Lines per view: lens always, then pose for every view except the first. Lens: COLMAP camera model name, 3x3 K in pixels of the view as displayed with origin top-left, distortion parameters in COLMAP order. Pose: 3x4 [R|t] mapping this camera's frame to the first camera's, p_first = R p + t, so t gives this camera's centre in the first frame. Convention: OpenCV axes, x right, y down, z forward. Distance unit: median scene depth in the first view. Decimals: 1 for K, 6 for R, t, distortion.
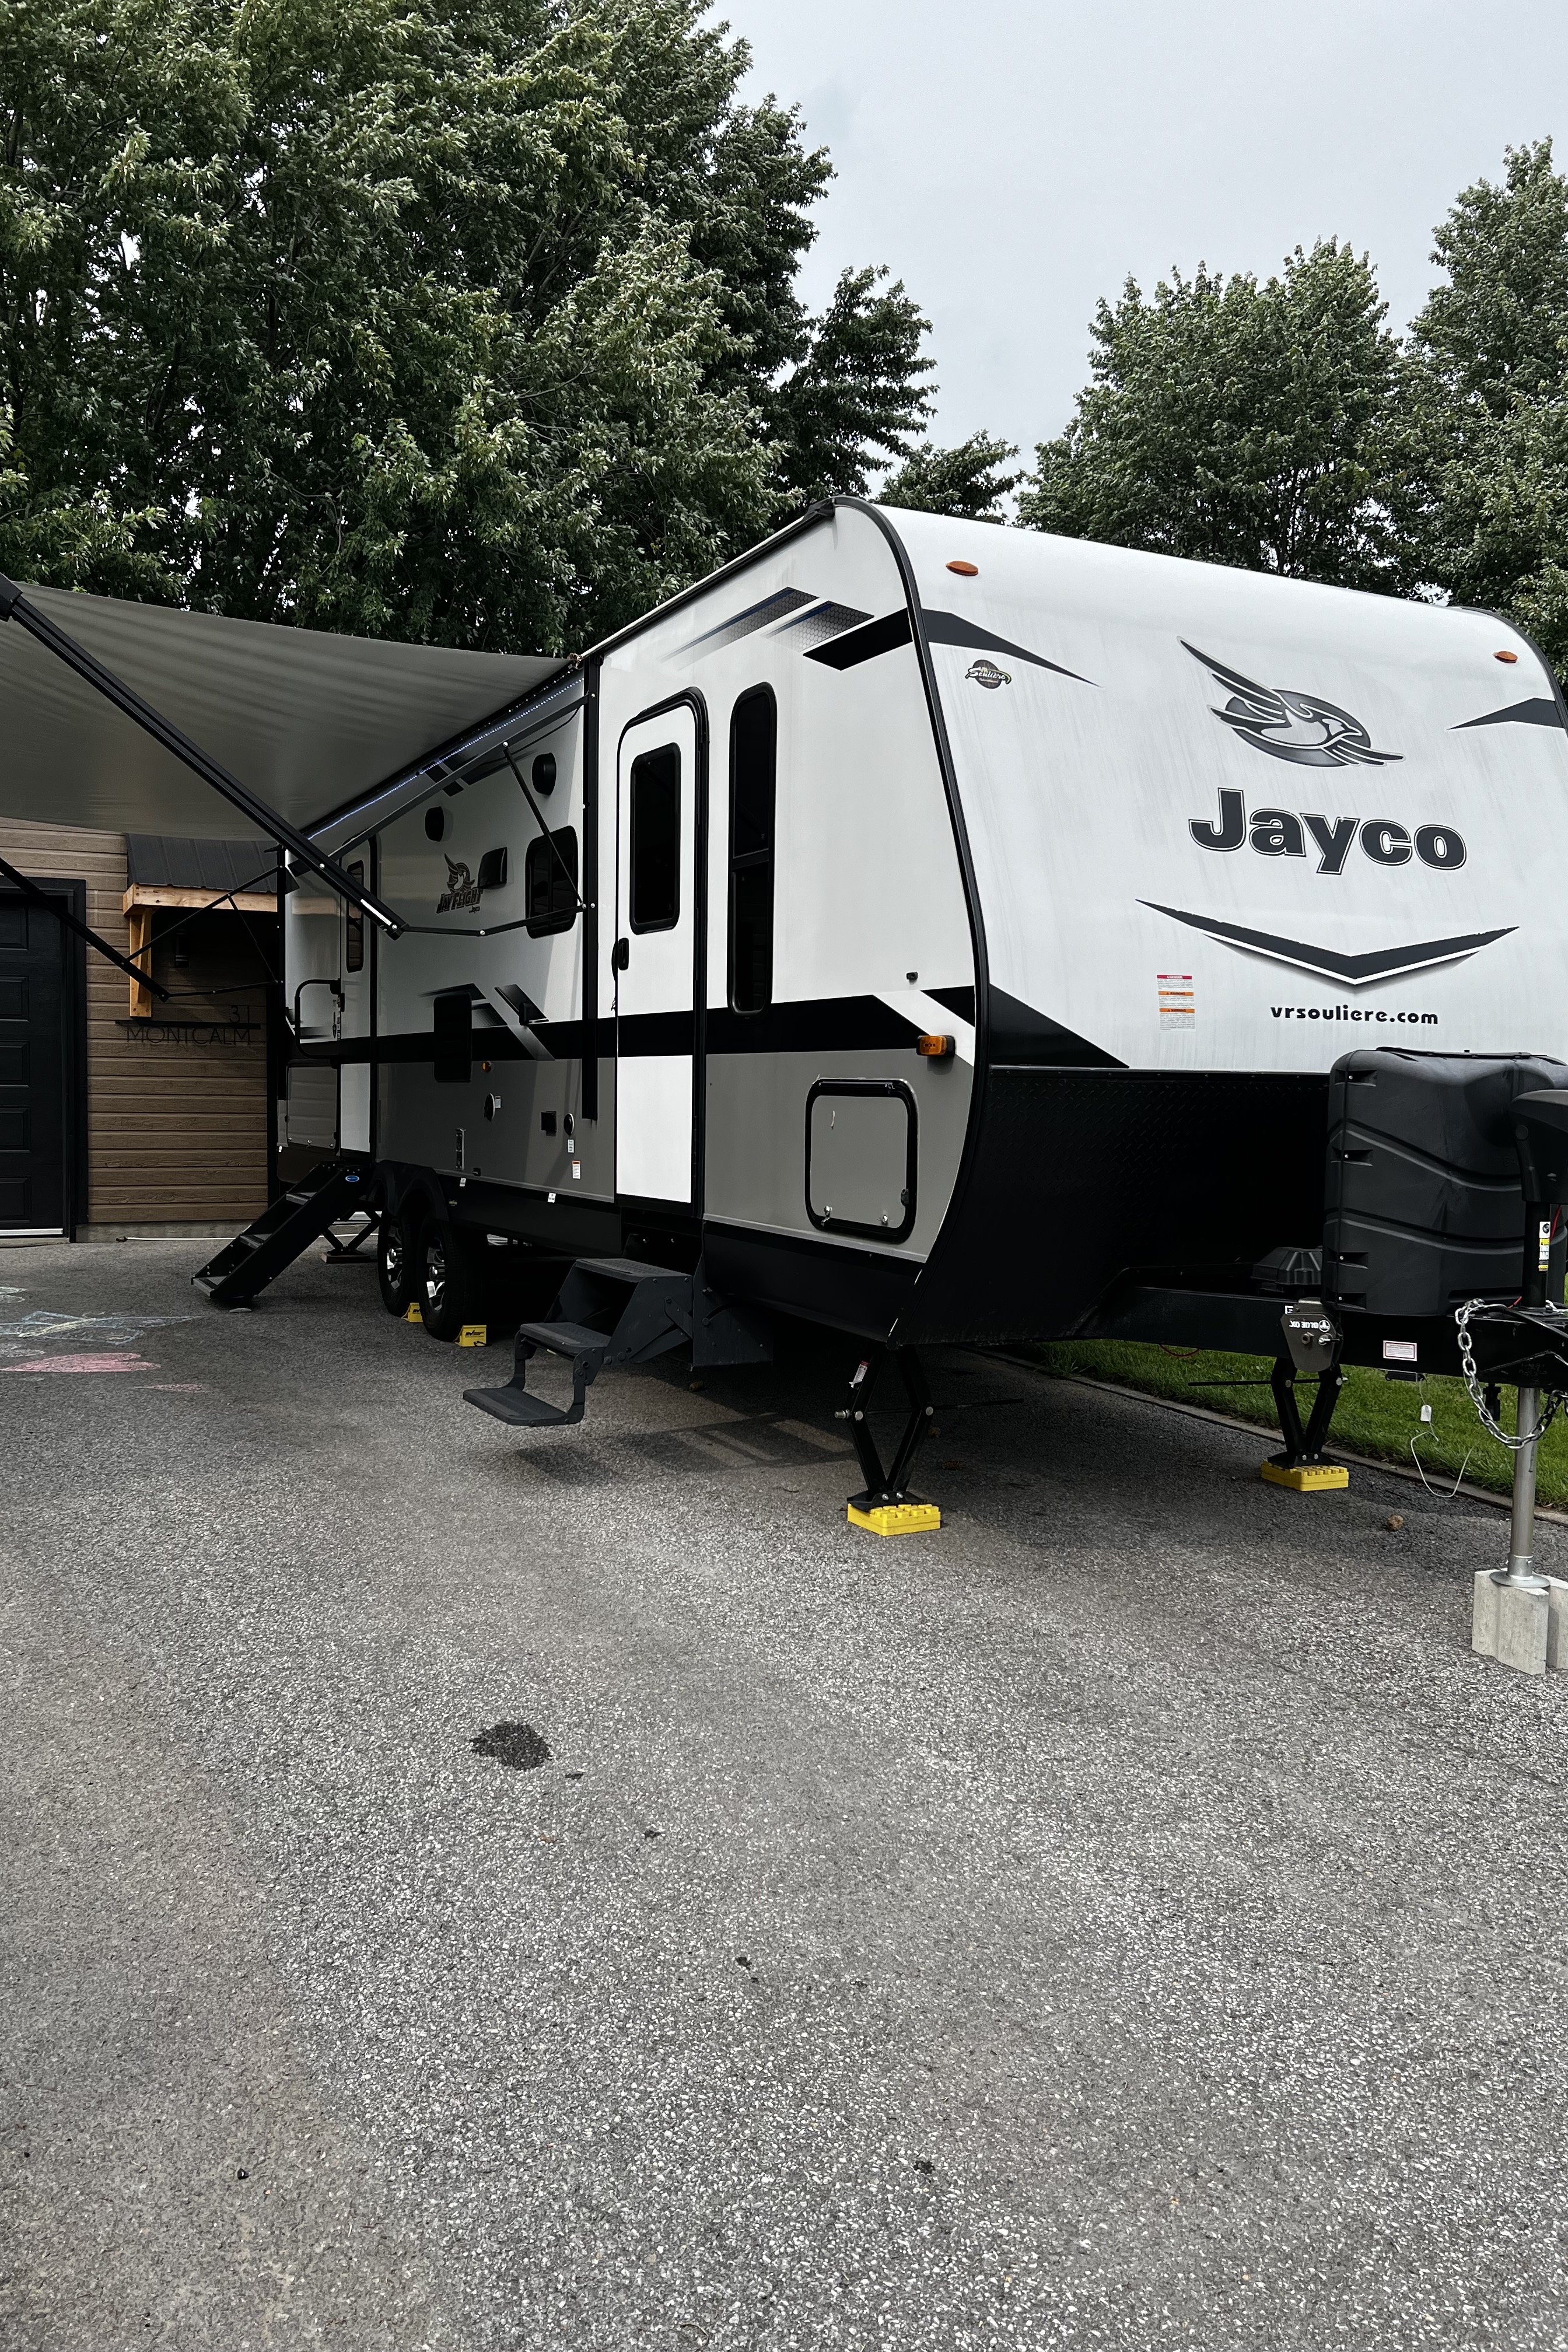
lens RADIAL K [[1764.3, 0, 784.0], [0, 1764.3, 1176.0], [0, 0, 1]] dist [-0.003668, -0.001506]
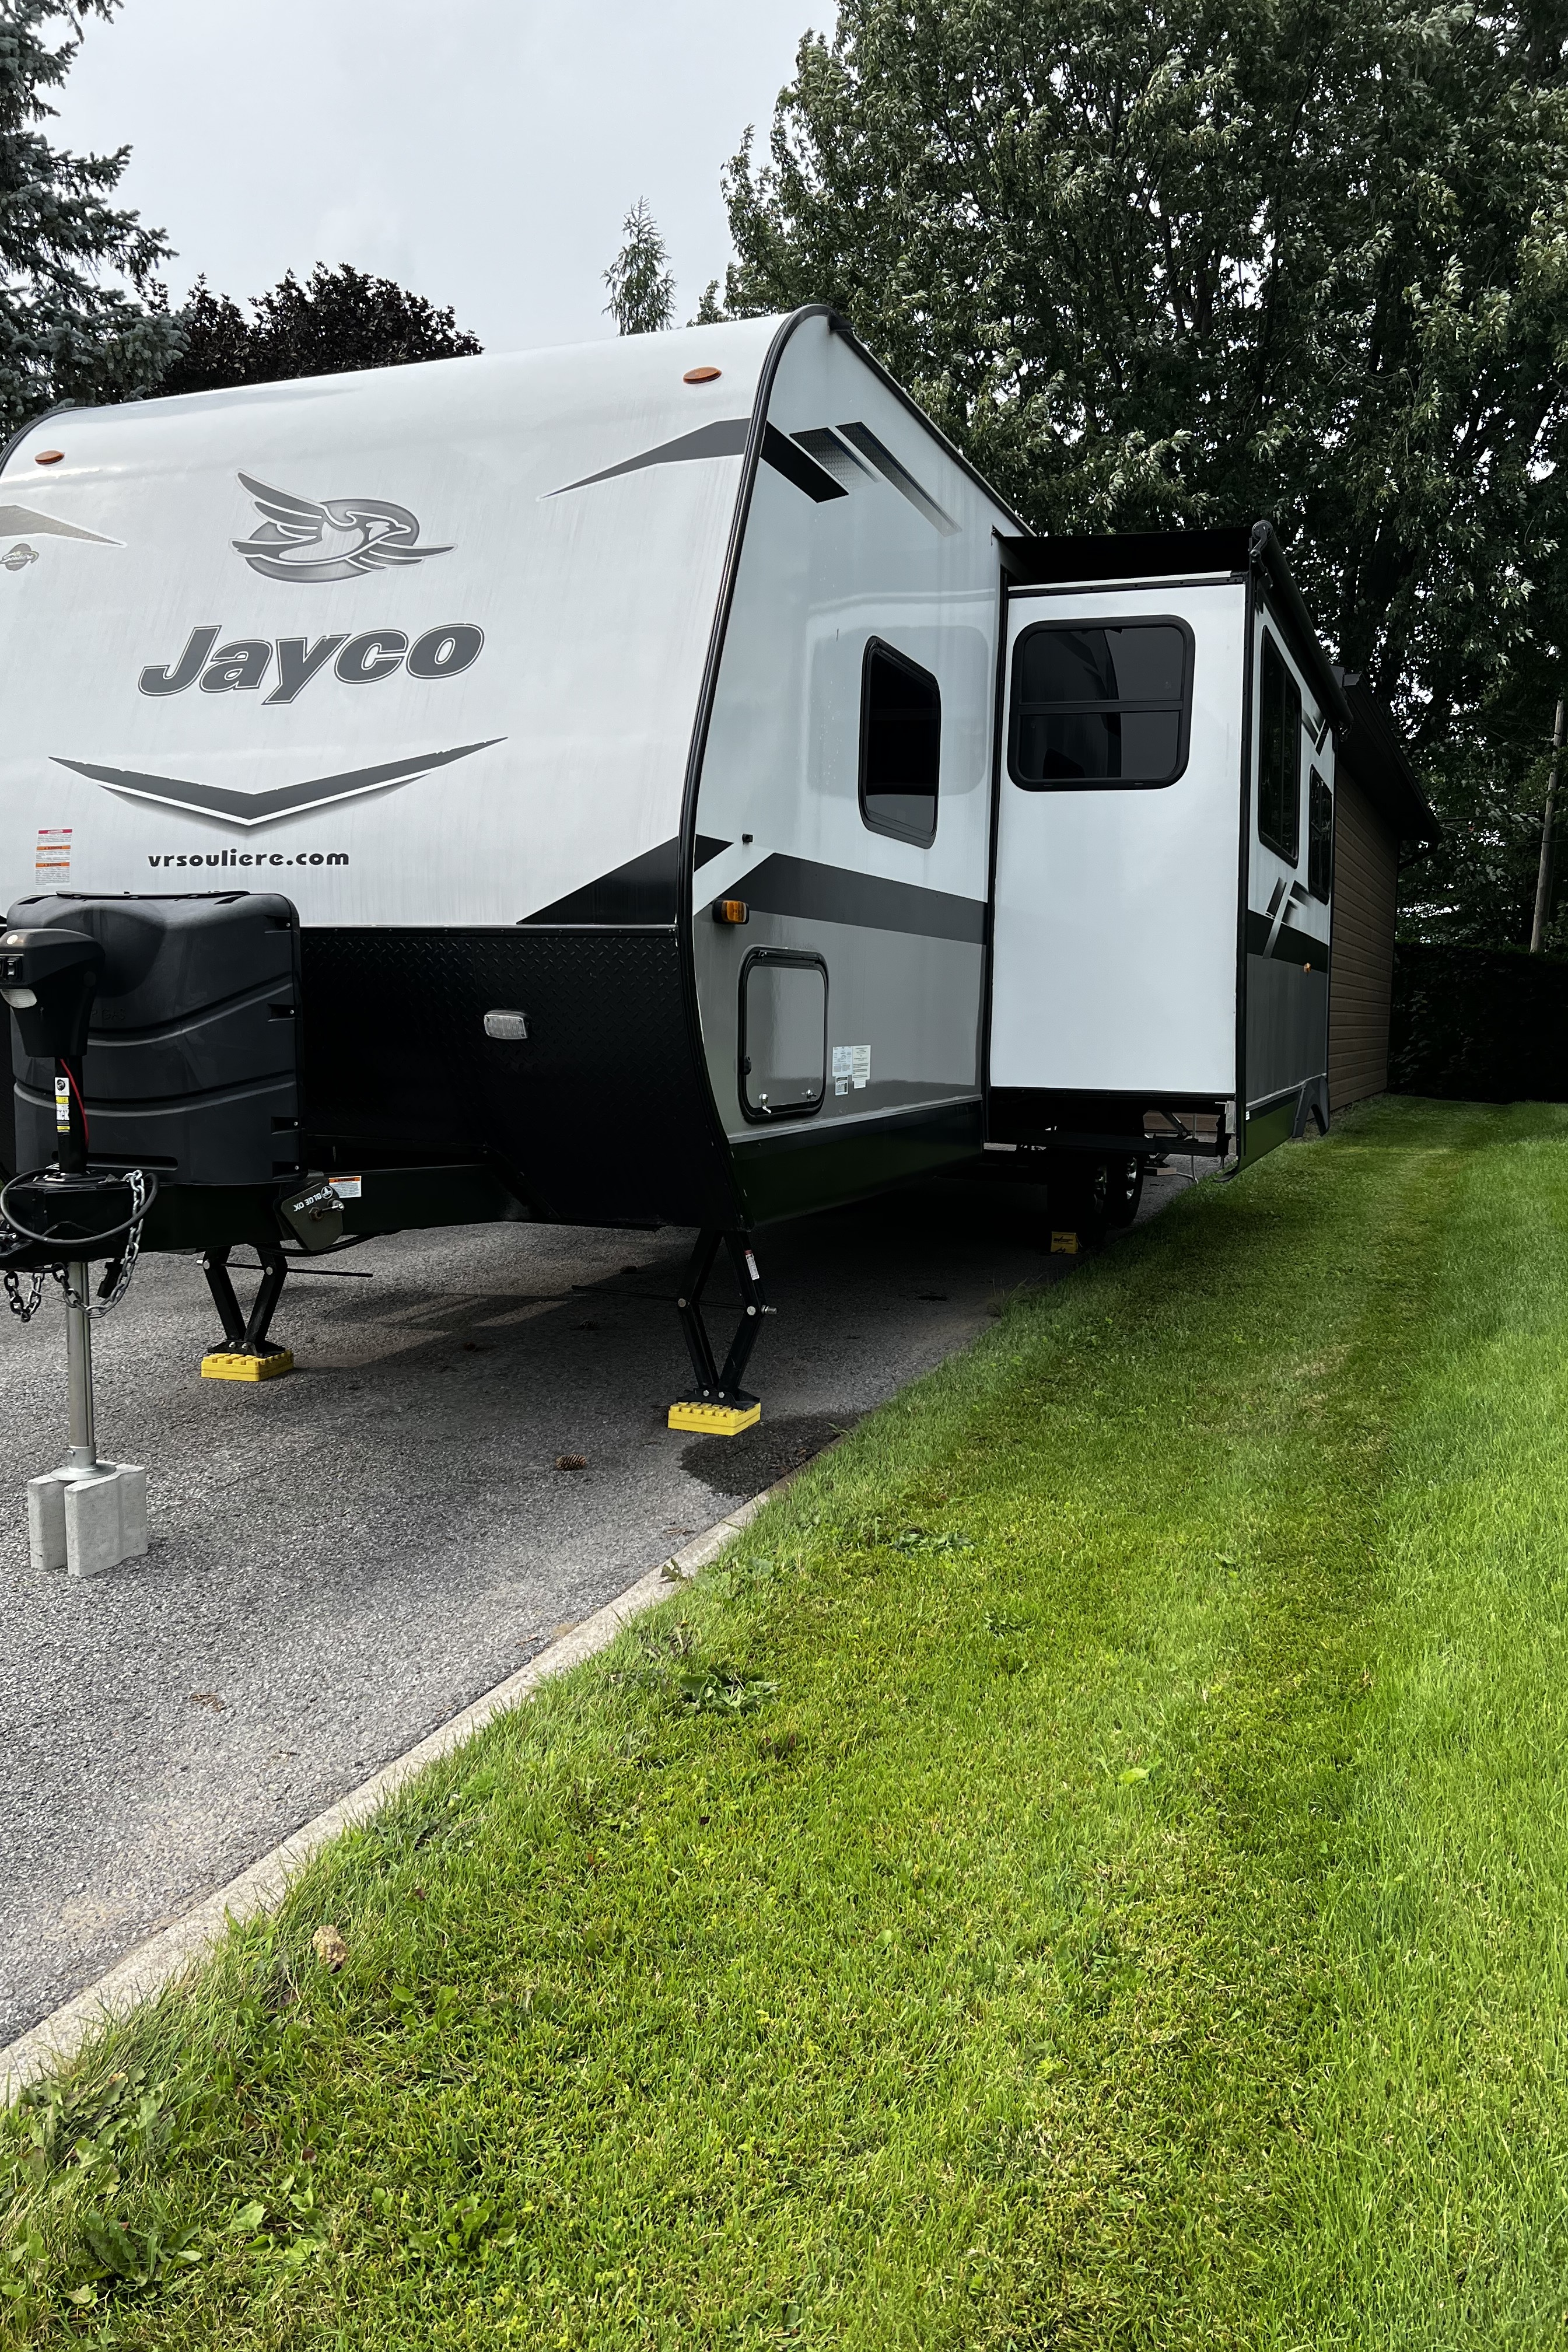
lens RADIAL K [[1785.3, 0, 780.4], [0, 1785.3, 1202.7], [0, 0, 1]] dist [0.001058, -0.004479]
pose [[0.676979, 0.080639, -0.731572, 1.152165], [-0.046290, 0.996677, 0.067025, 0.009968], [0.734545, -0.011510, 0.678462, 0.555569]]
